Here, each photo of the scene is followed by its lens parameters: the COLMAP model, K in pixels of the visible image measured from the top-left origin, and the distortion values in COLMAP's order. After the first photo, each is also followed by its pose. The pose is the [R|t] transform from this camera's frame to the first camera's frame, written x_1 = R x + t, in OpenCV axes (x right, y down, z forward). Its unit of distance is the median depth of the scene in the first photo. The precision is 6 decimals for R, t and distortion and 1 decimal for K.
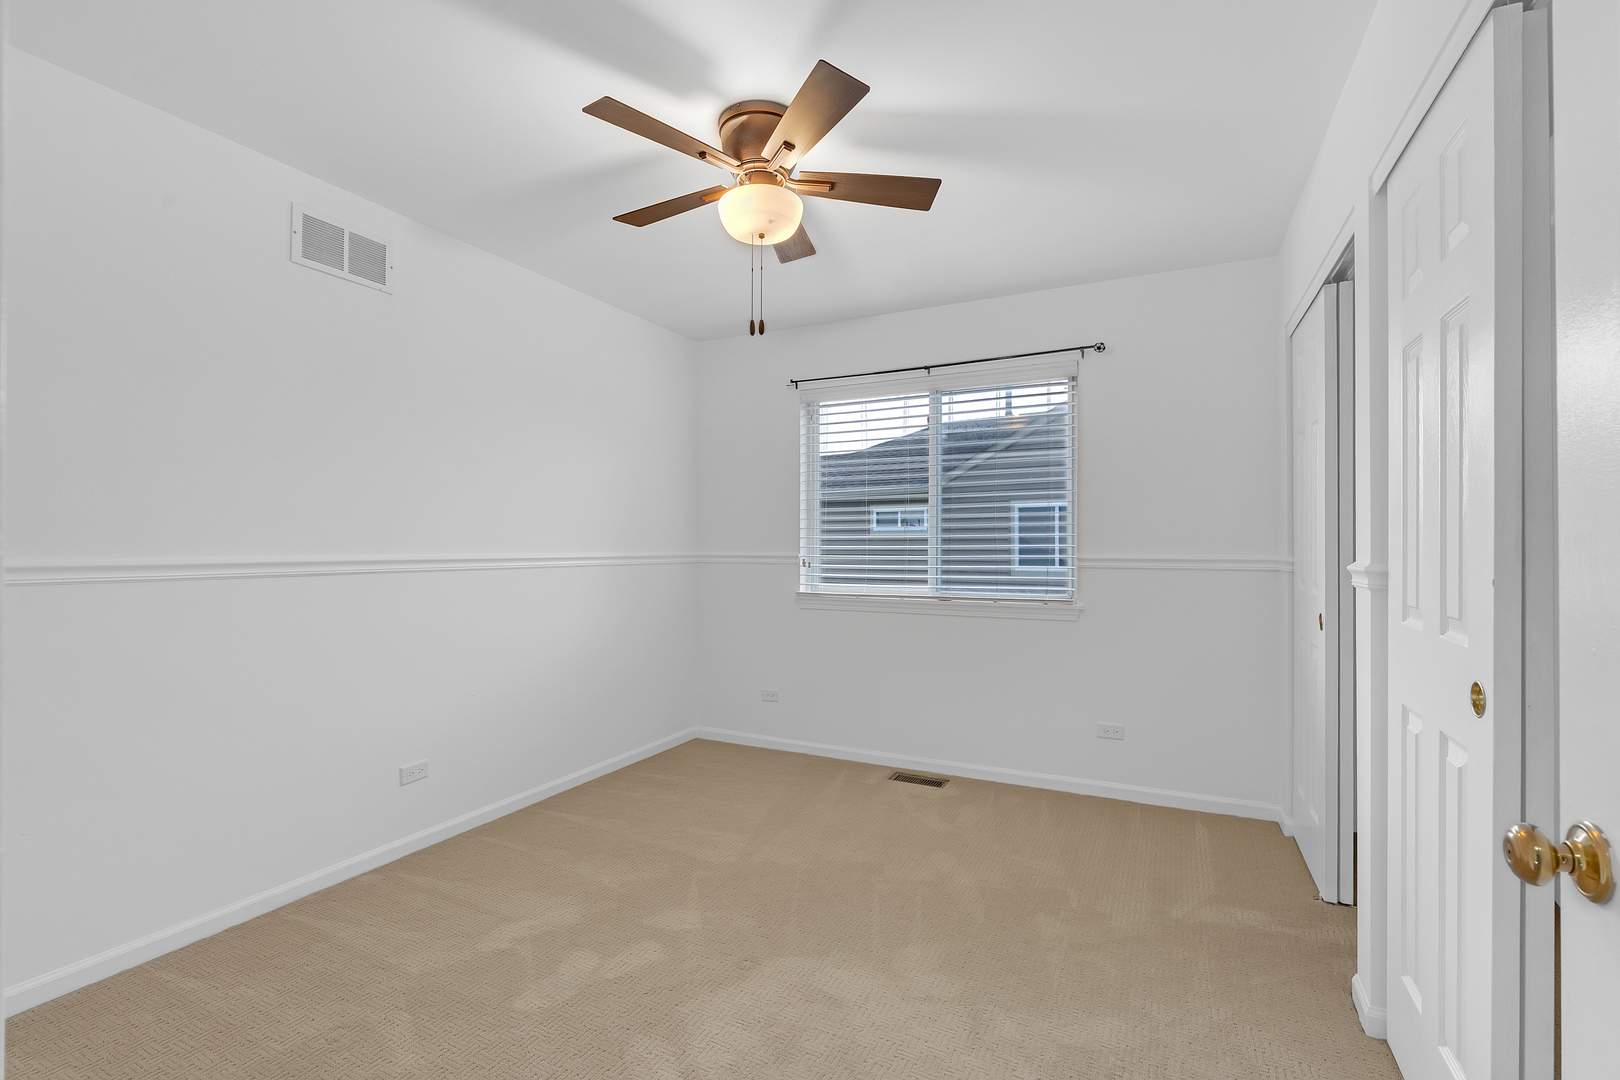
lens RADIAL K [[707.6, 0, 807.6], [0, 707.6, 540.9], [0, 0, 1]] dist [0.017905, 0.000400]
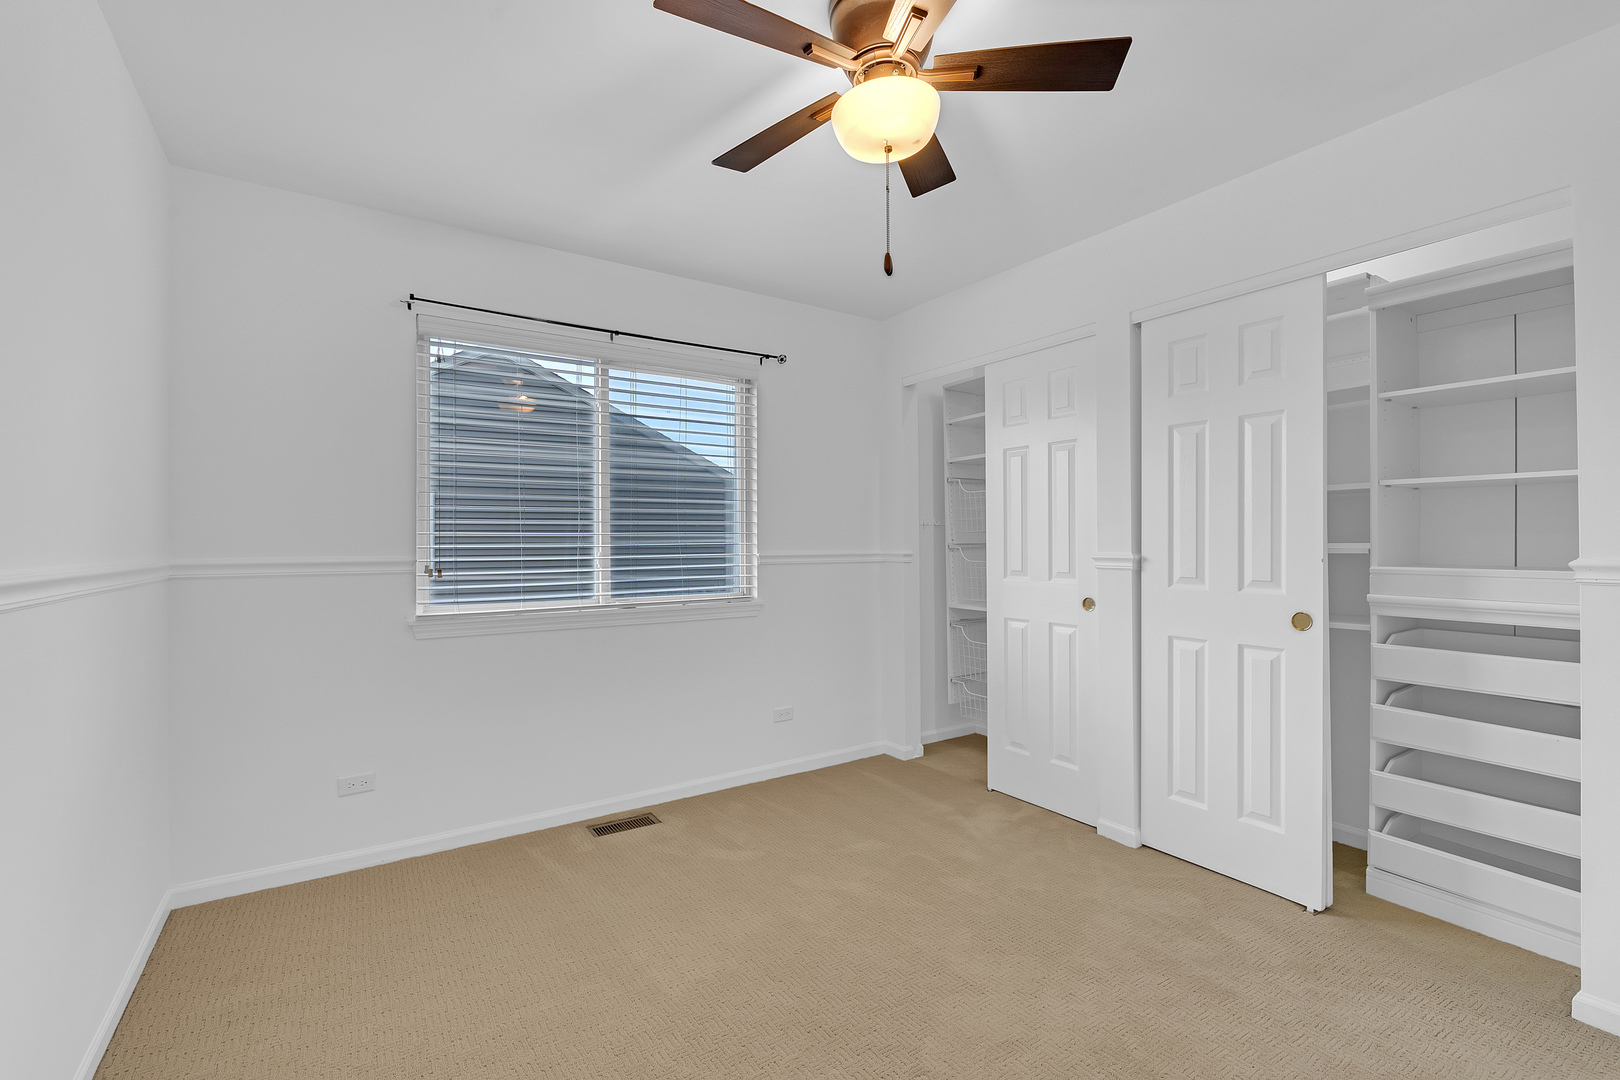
lens RADIAL K [[707.6, 0, 809.5], [0, 707.6, 540.4], [0, 0, 1]] dist [0.017905, 0.000400]
pose [[0.511343, -0.001080, 0.859376, -0.456821], [-0.002660, 0.999992, 0.002840, -0.001287], [-0.859373, -0.003738, 0.511336, 0.390096]]
